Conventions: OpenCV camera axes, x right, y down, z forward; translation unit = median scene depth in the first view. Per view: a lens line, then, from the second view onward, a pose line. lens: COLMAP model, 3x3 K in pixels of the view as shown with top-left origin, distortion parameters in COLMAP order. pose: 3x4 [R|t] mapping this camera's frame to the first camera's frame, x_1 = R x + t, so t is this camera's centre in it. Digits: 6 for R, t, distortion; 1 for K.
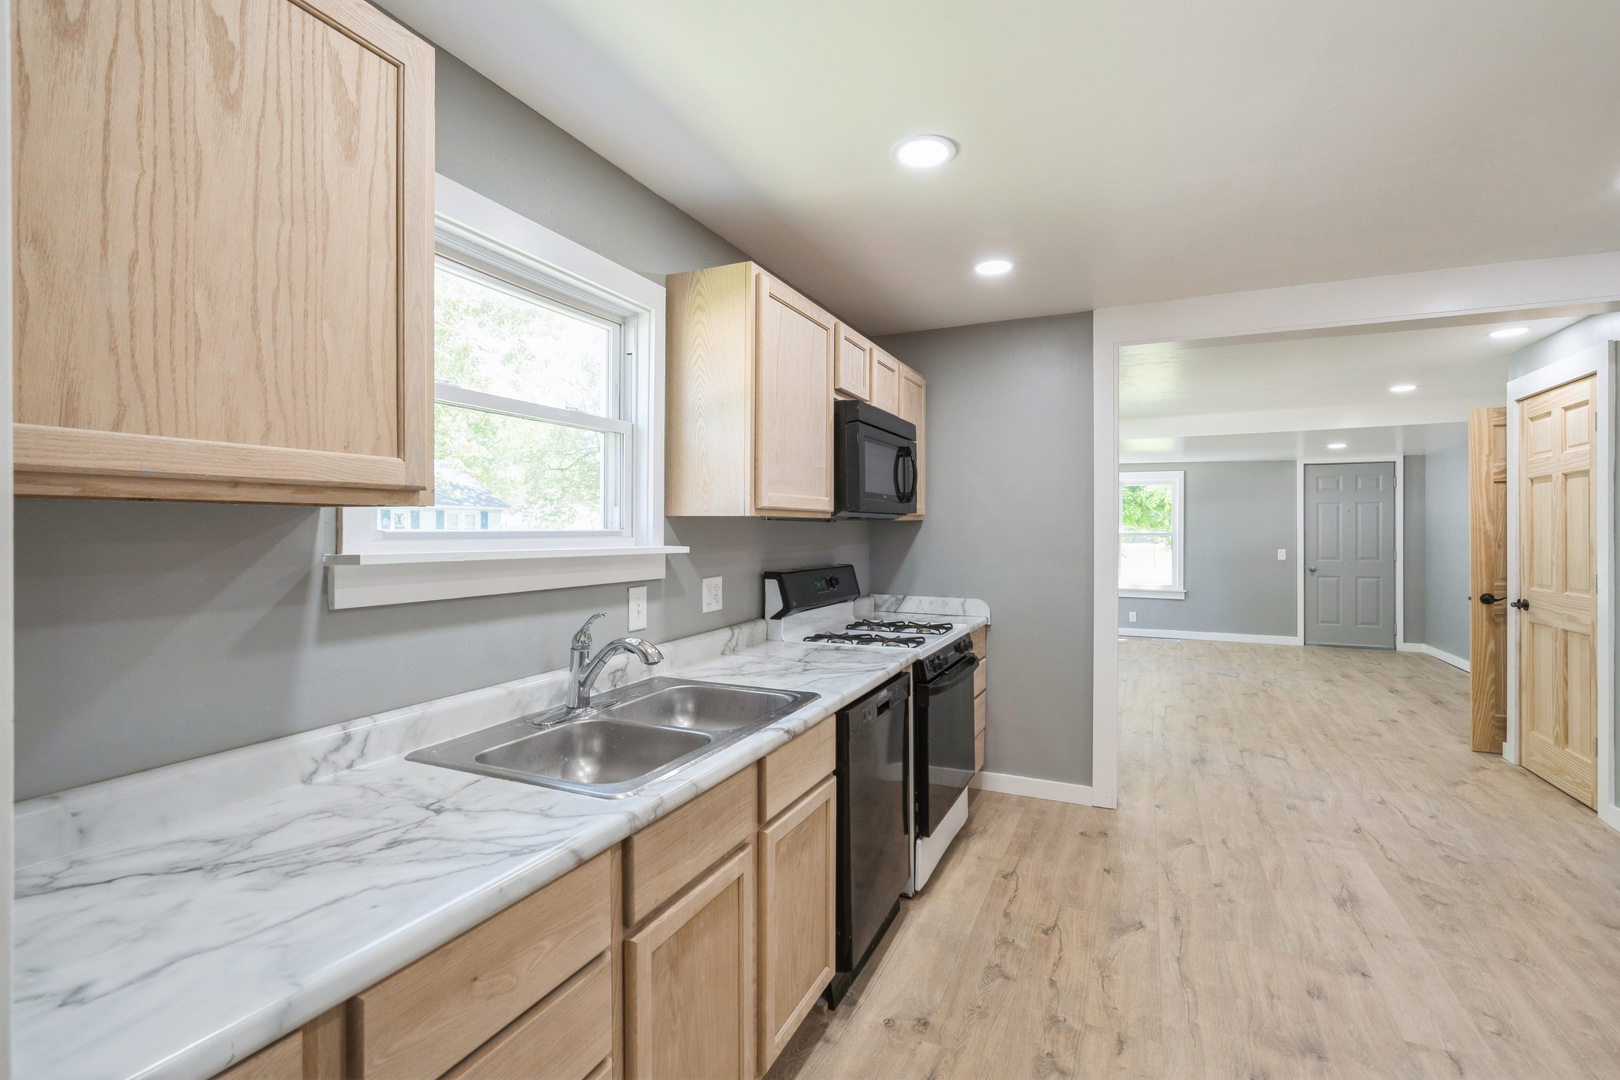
lens RADIAL K [[723.6, 0, 815.7], [0, 723.6, 531.8], [0, 0, 1]] dist [-0.008248, 0.001772]
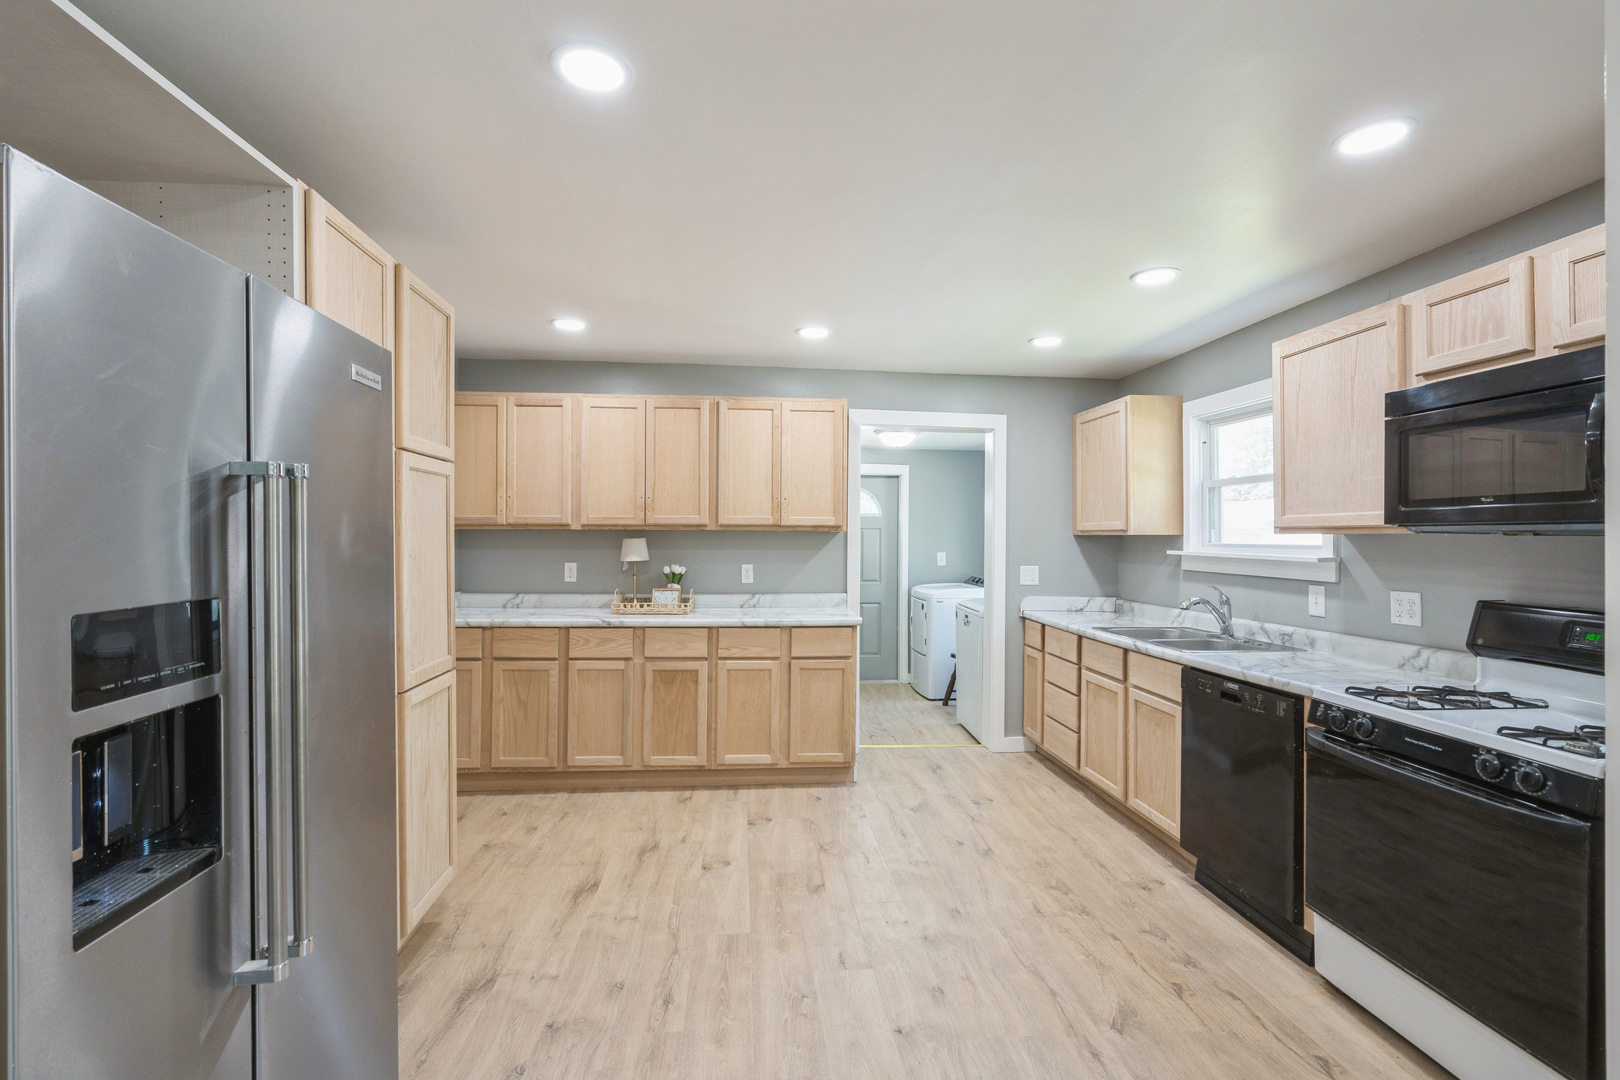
lens RADIAL K [[723.6, 0, 824.4], [0, 723.6, 536.8], [0, 0, 1]] dist [-0.008248, 0.001772]
pose [[-0.852257, 0.002314, -0.523119, 1.199813], [-0.001265, 0.999978, 0.006485, -0.023093], [0.523122, 0.006188, -0.852235, 1.567186]]
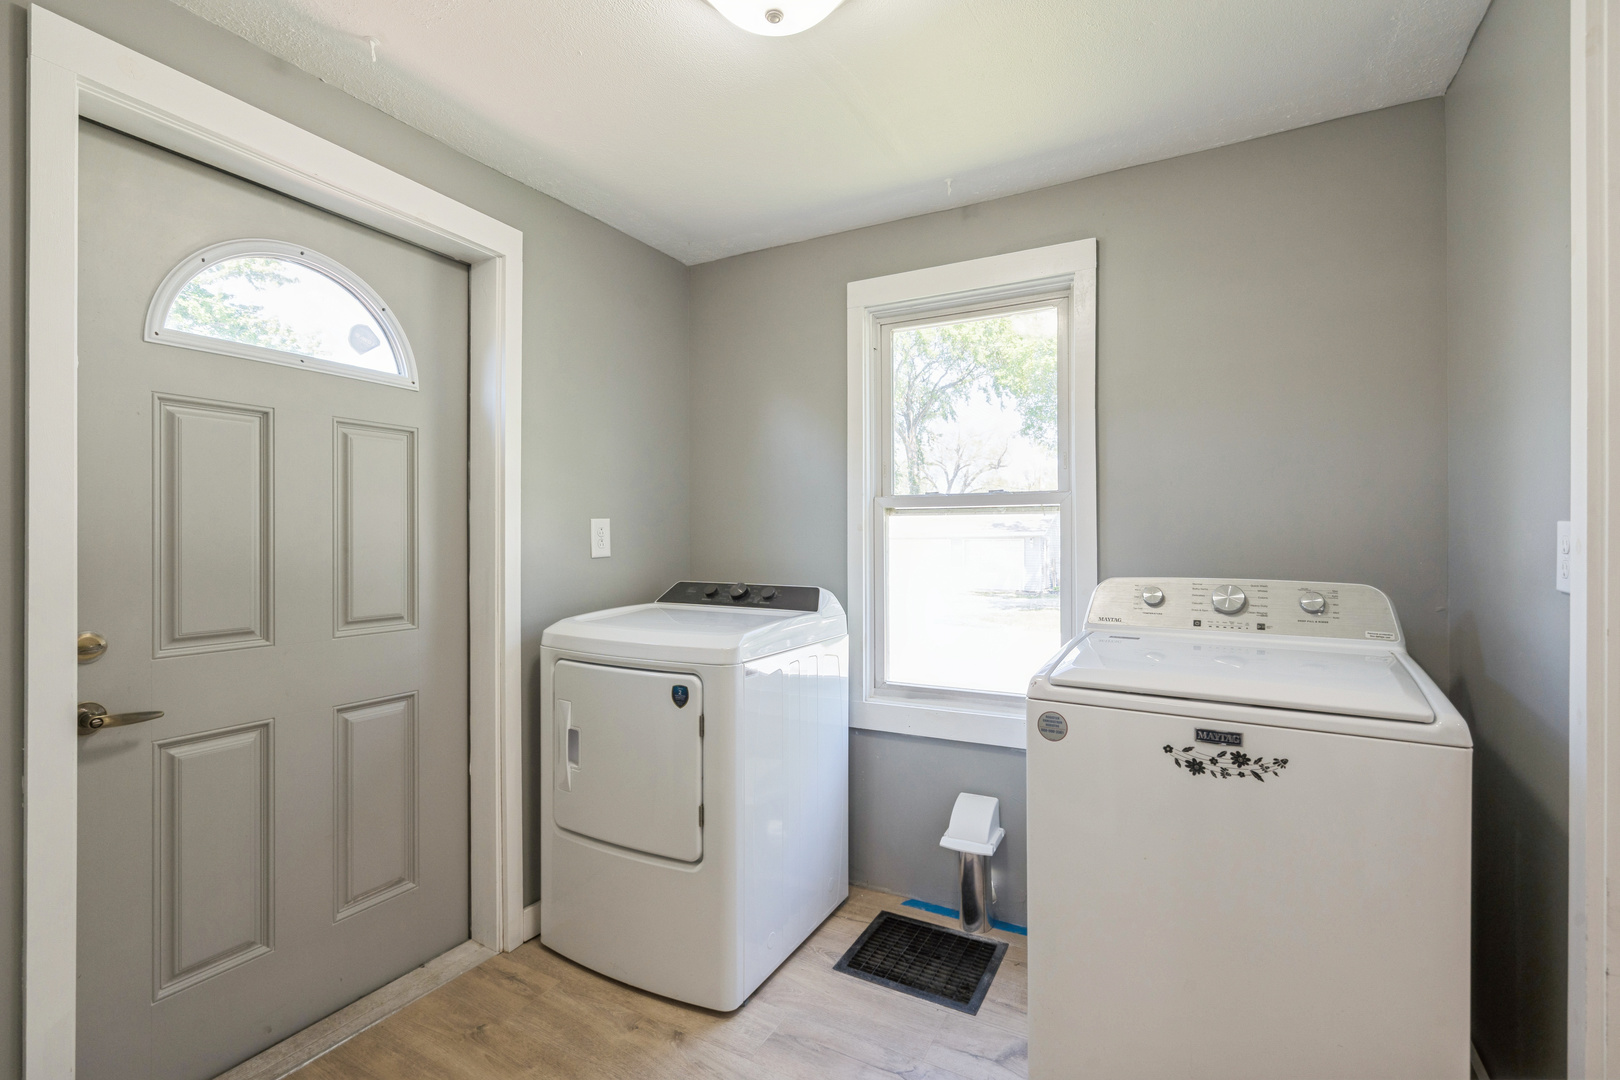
lens RADIAL K [[723.6, 0, 826.6], [0, 723.6, 536.8], [0, 0, 1]] dist [-0.008248, 0.001772]
pose [[-0.060192, -0.001494, -0.998186, 0.251900], [-0.002481, 0.999996, -0.001347, 0.085645], [0.998184, 0.002396, -0.060196, -0.321024]]
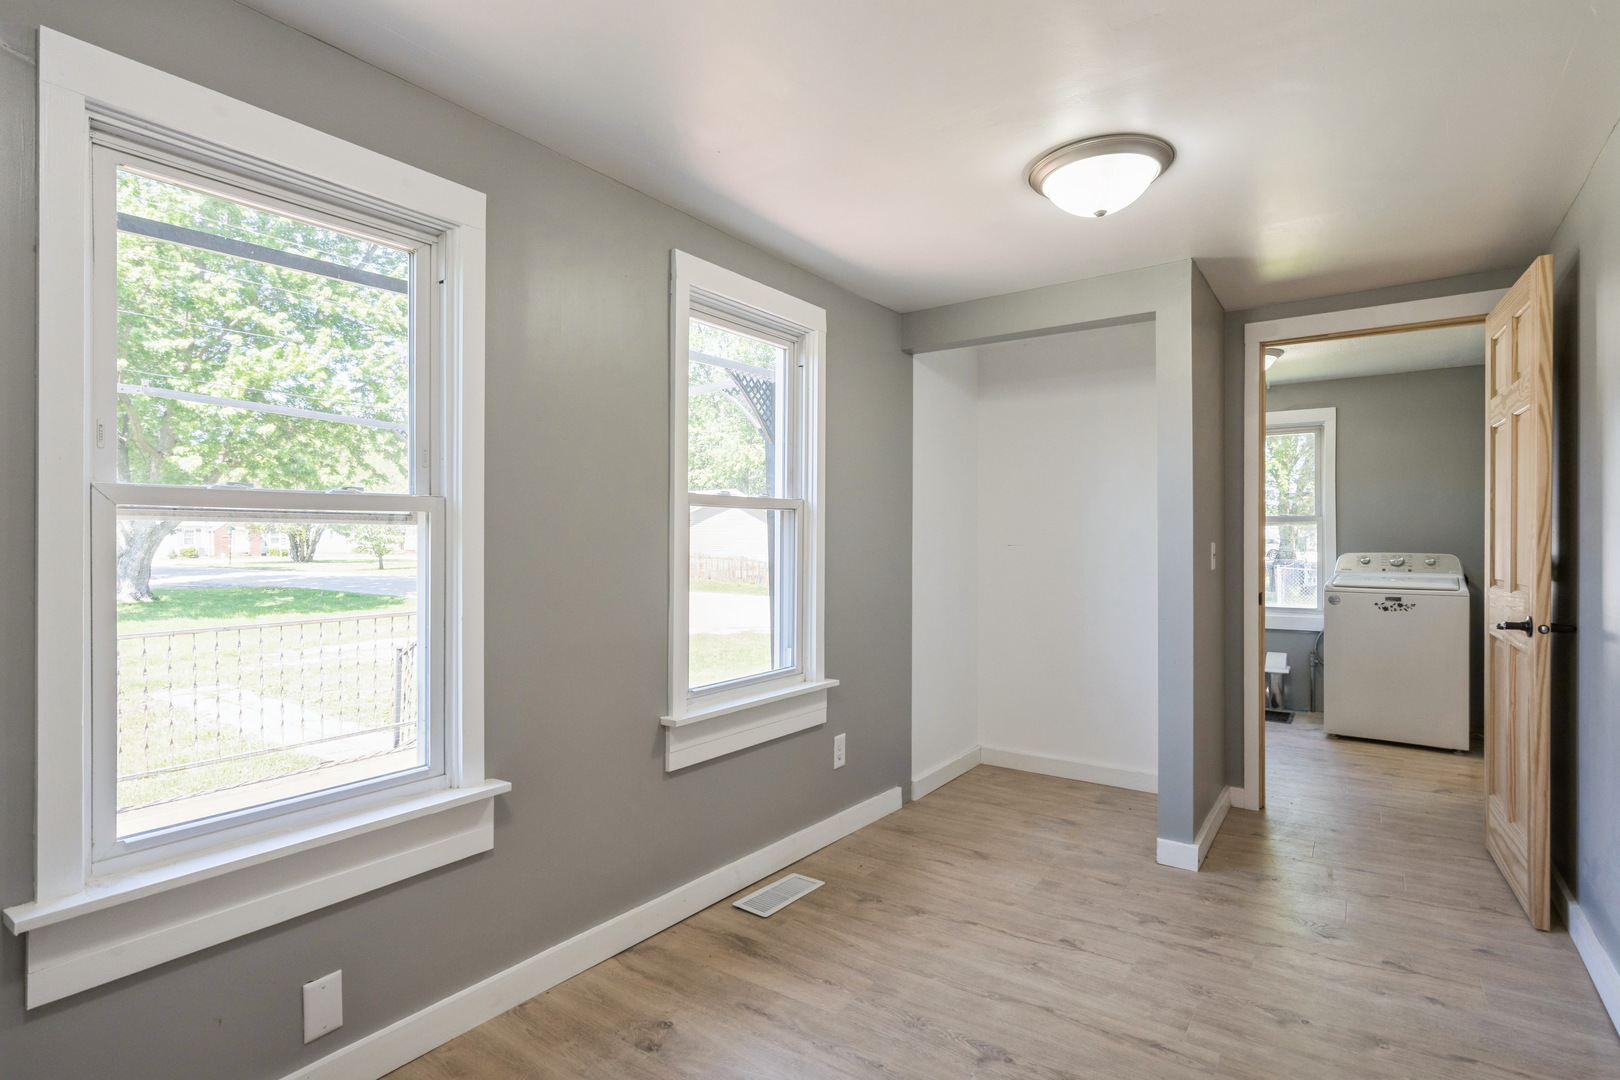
lens RADIAL K [[829.9, 0, 816.1], [0, 829.9, 533.5], [0, 0, 1]] dist [-0.013132, -0.000941]
pose [[-0.166467, 0.002397, -0.986044, 1.923937], [-0.000632, 0.999997, 0.002537, 0.070870], [0.986047, 0.001045, -0.166465, -1.120060]]
